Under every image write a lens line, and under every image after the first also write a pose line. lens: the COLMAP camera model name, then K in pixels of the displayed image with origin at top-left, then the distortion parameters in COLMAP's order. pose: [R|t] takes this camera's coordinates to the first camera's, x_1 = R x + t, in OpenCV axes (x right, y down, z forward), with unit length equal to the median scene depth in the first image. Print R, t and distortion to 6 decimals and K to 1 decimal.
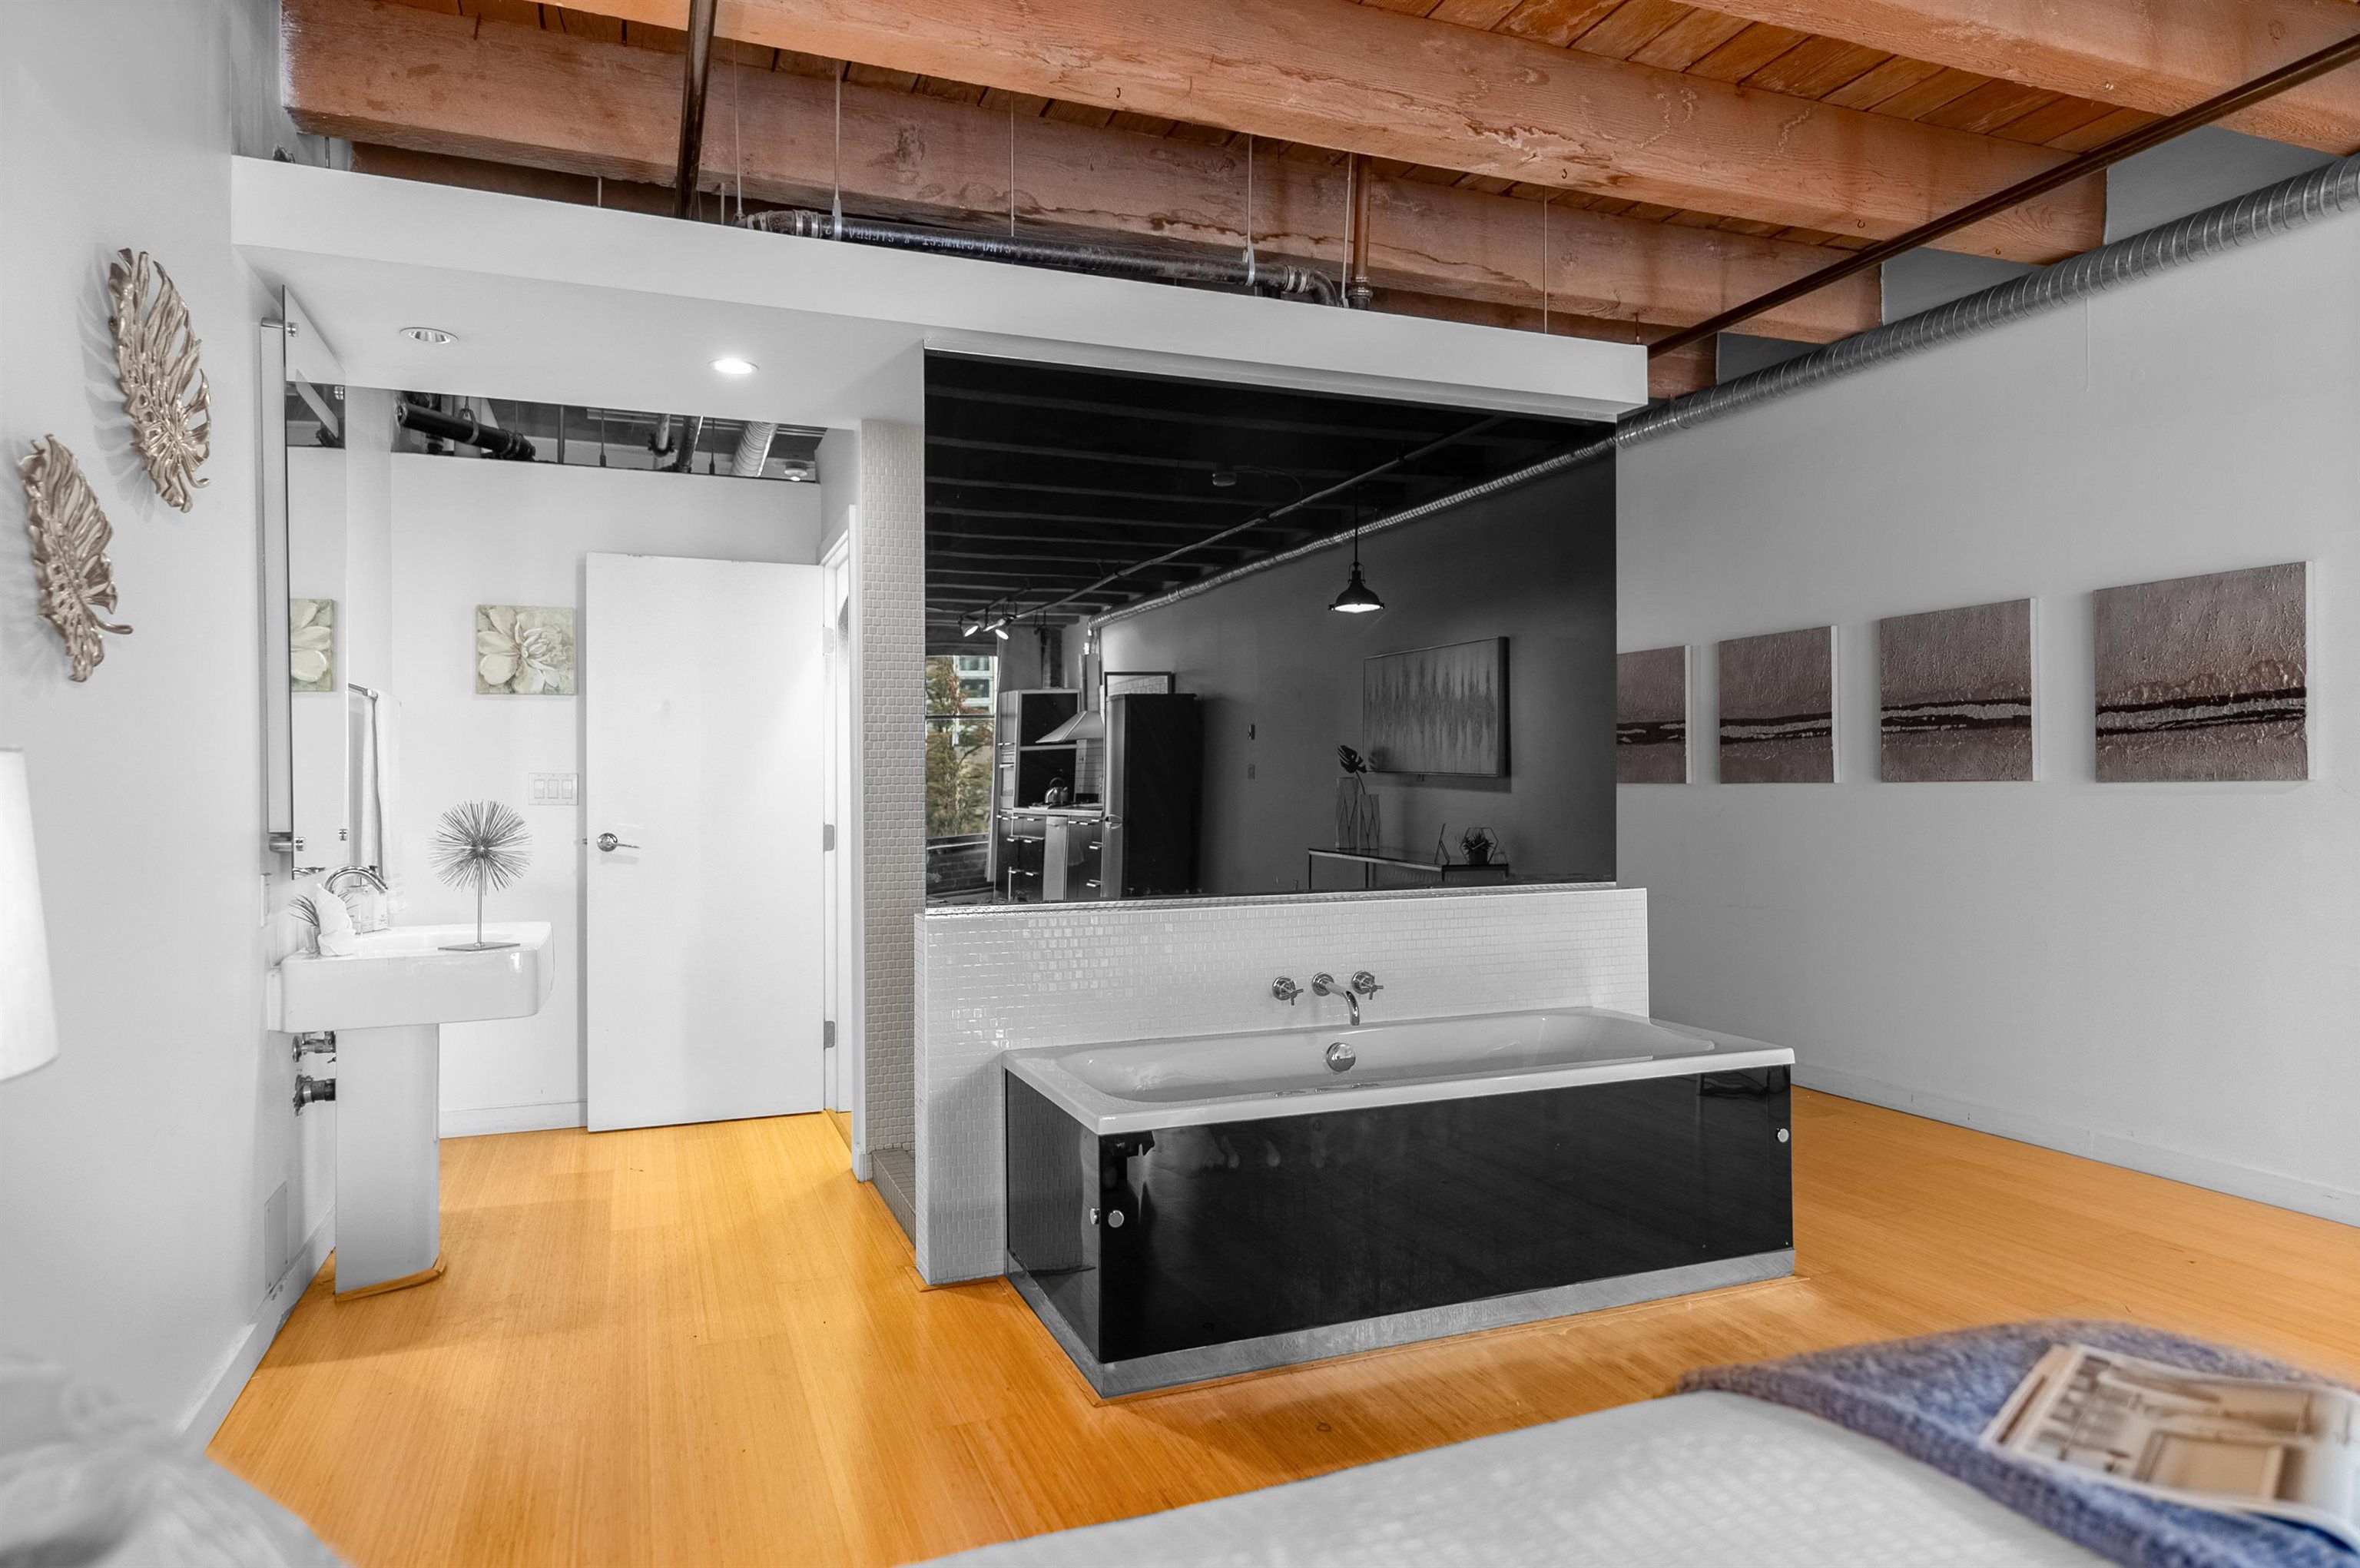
lens RADIAL K [[1419.0, 0, 1172.6], [0, 1419.0, 783.4], [0, 0, 1]] dist [-0.001993, -0.000201]
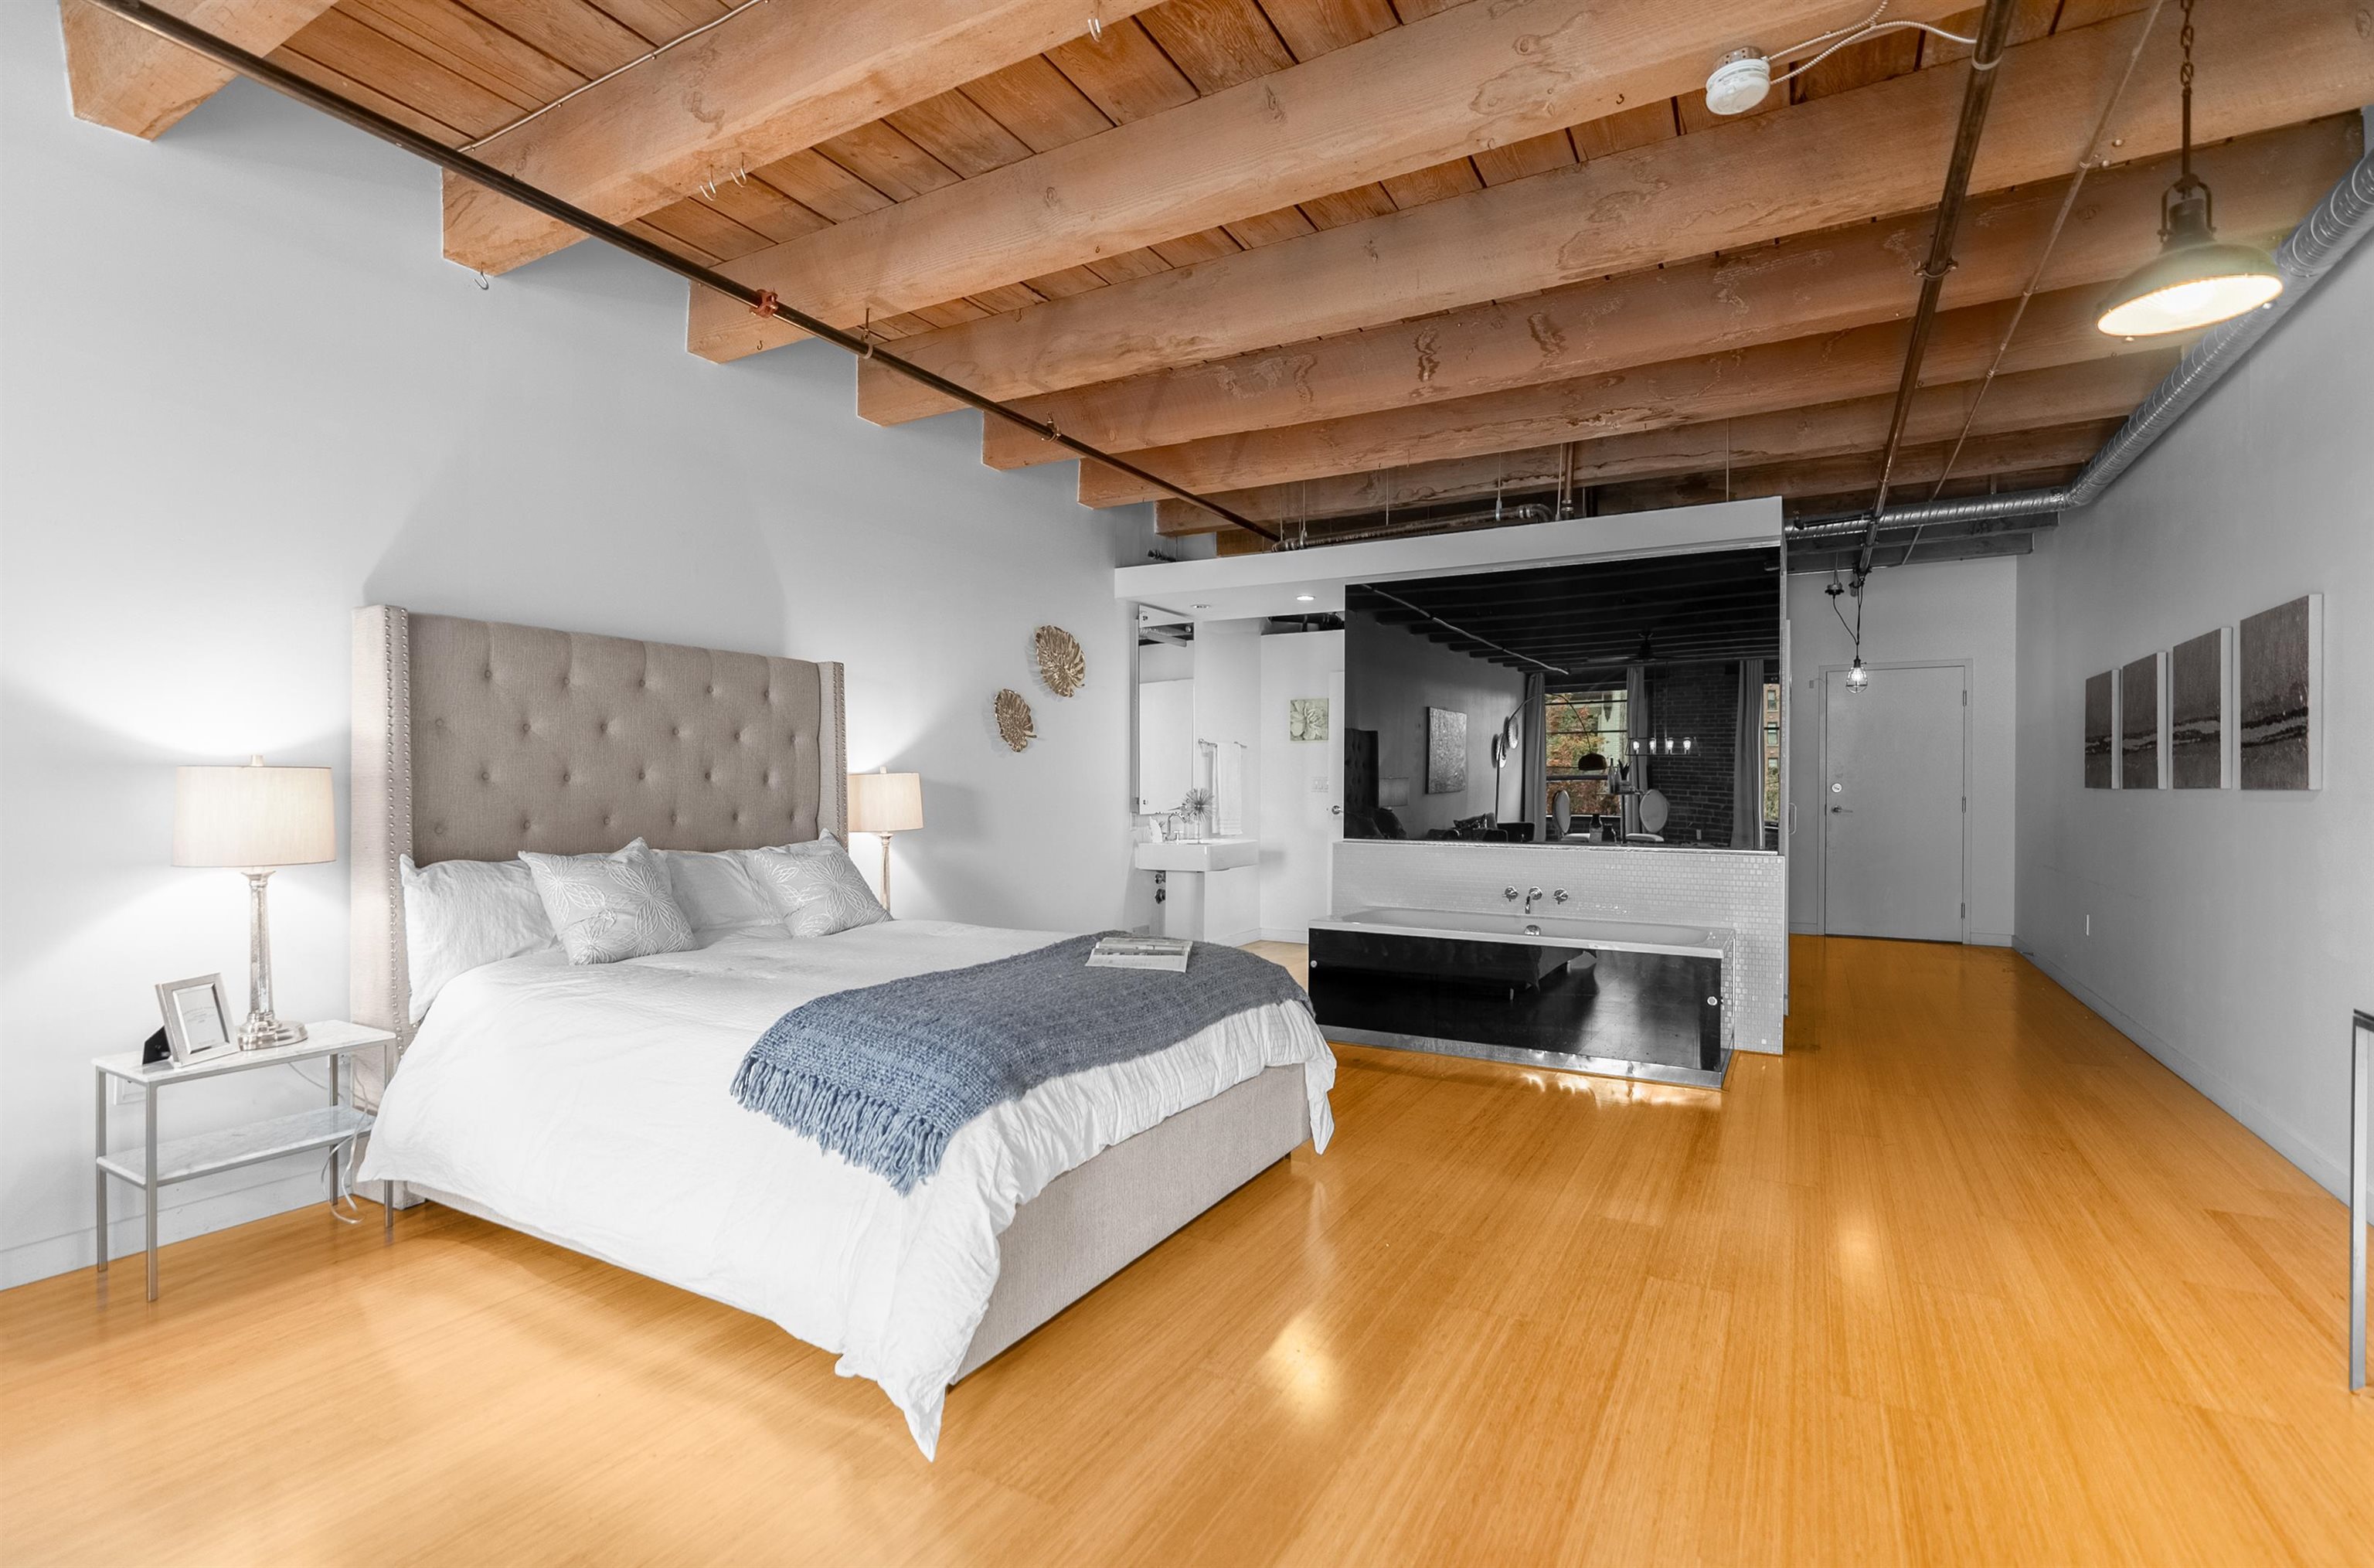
lens RADIAL K [[1086.5, 0, 1193.6], [0, 1086.5, 787.3], [0, 0, 1]] dist [-0.003862, 0.000035]
pose [[0.635308, 0.010804, -0.772183, 0.936420], [-0.007313, 0.999941, 0.007974, -0.004416], [0.772224, 0.000581, 0.635350, -0.242148]]
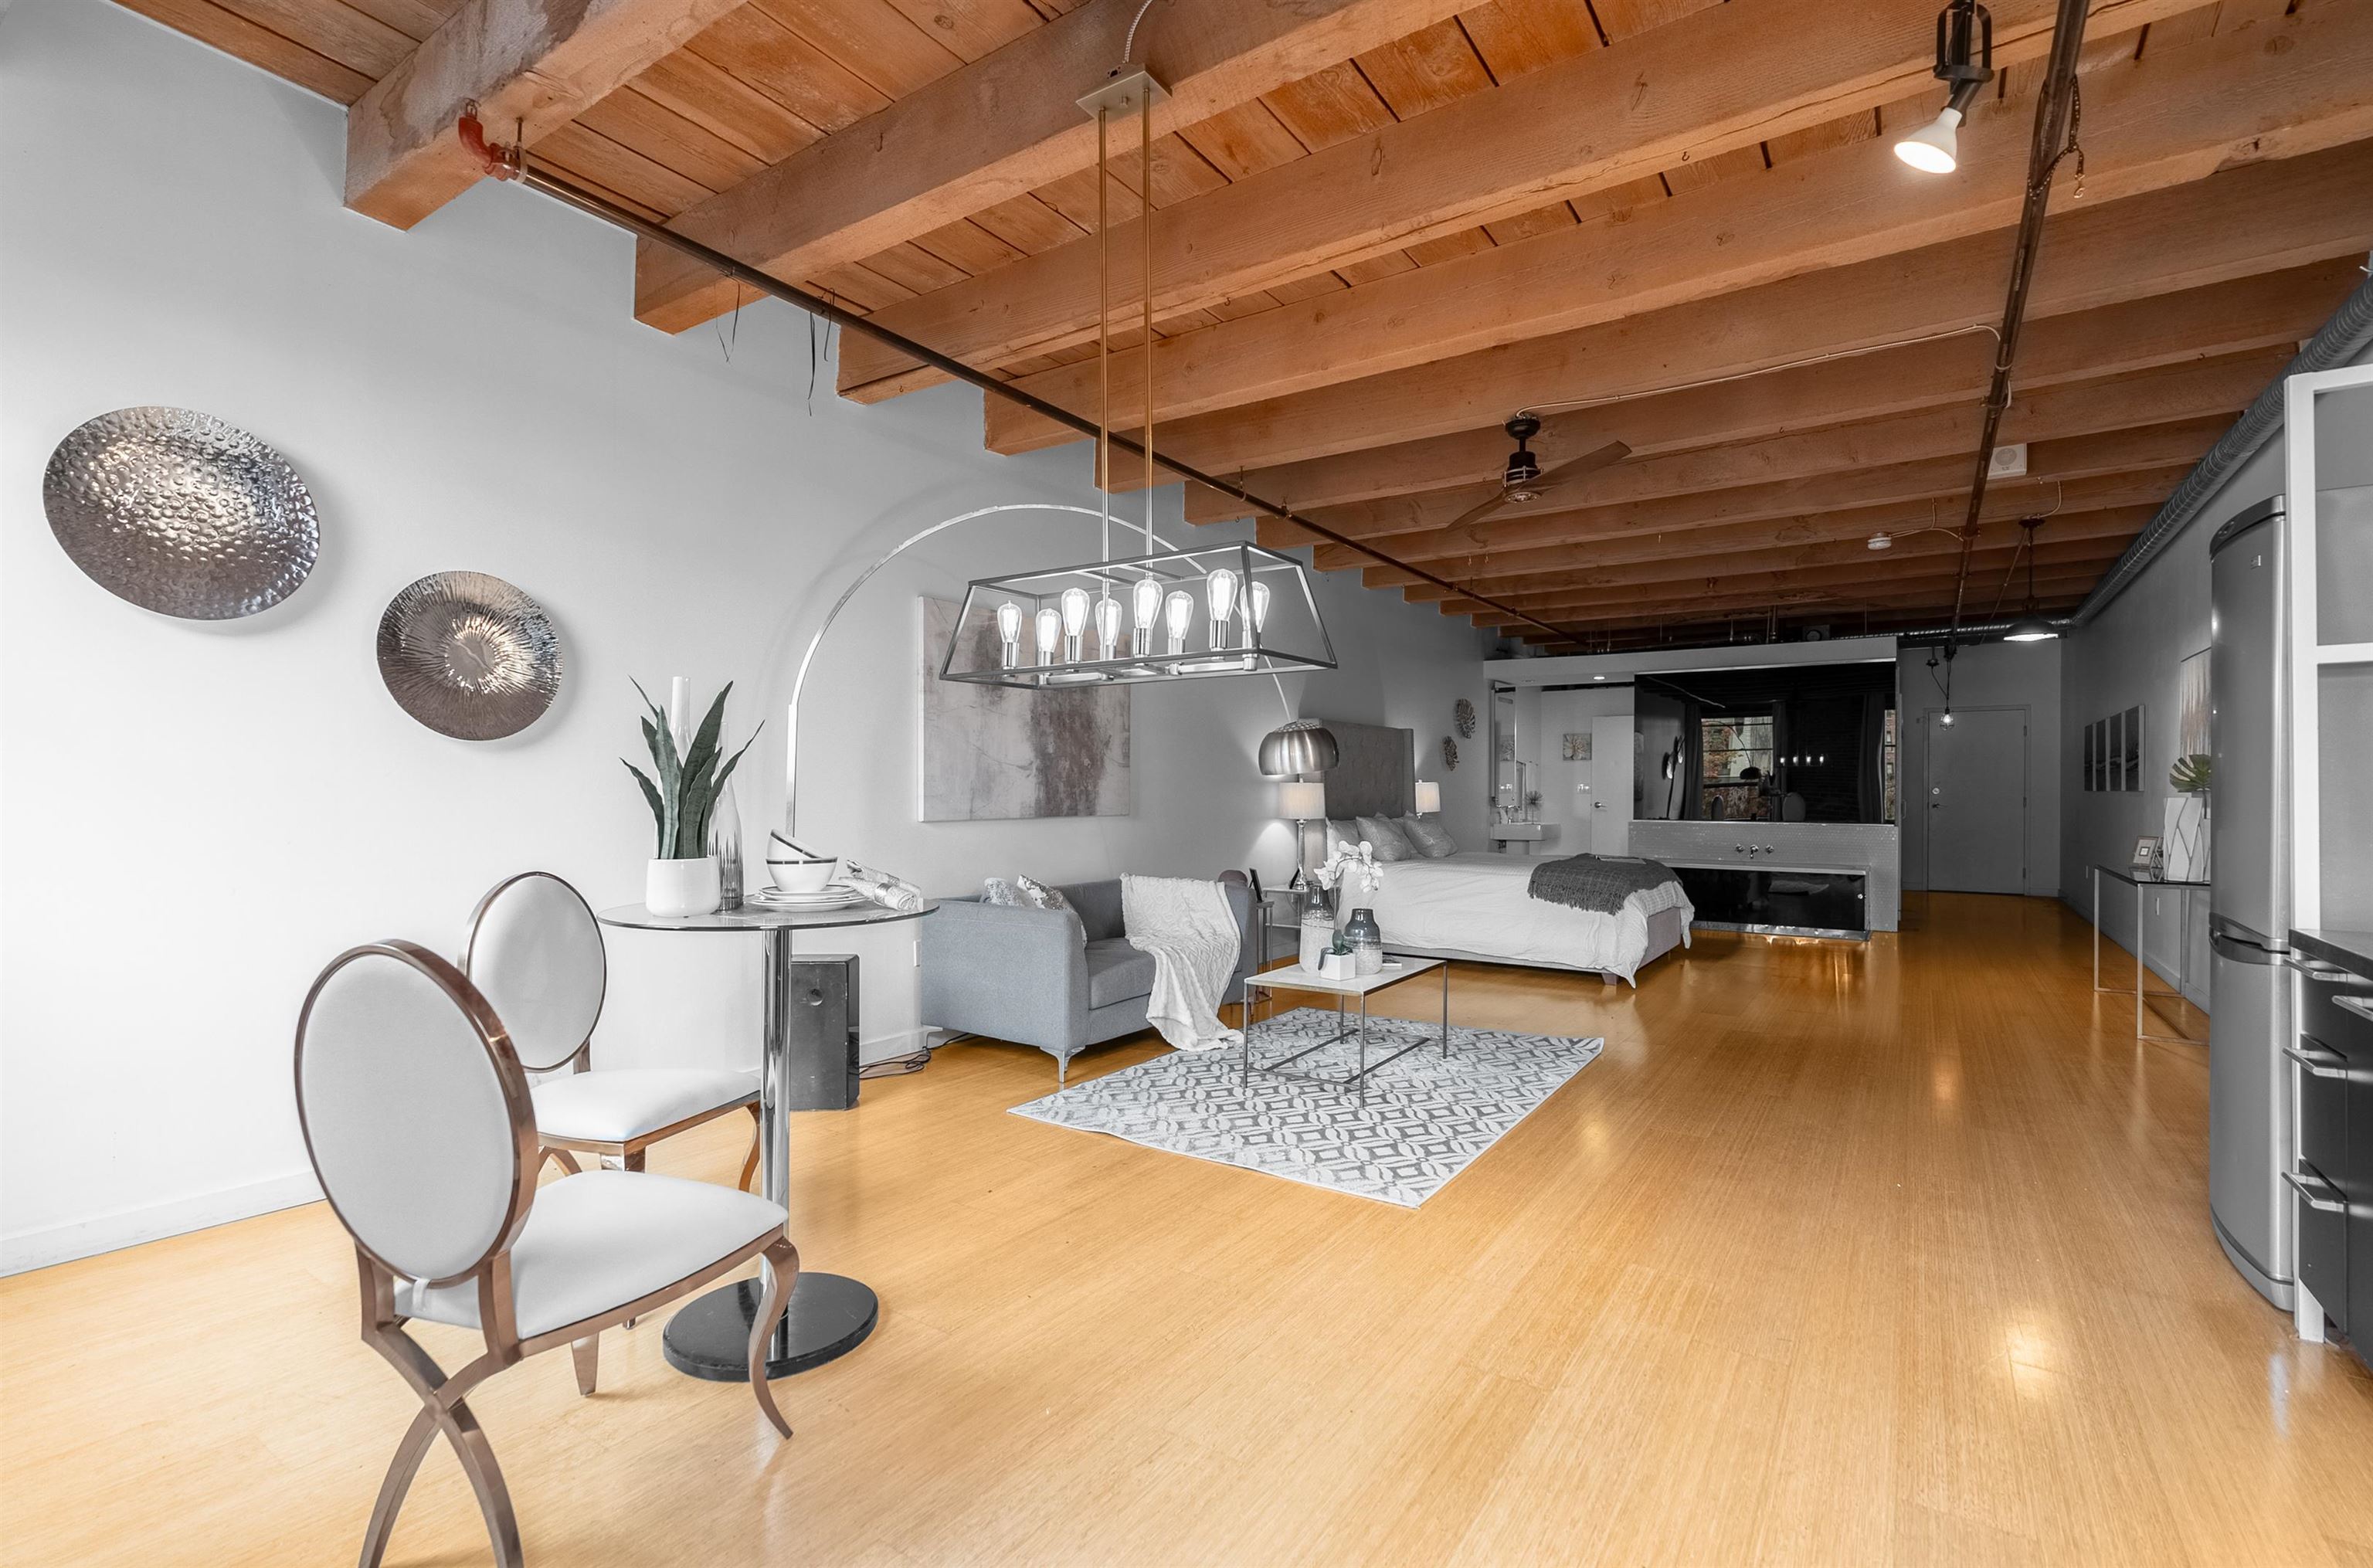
lens RADIAL K [[1086.0, 0, 1190.8], [0, 1086.0, 786.4], [0, 0, 1]] dist [-0.003862, 0.000035]
pose [[0.571497, 0.006277, -0.820580, 1.482150], [-0.006965, 0.999972, 0.002799, -0.003608], [0.820574, 0.004115, 0.571525, -1.588775]]
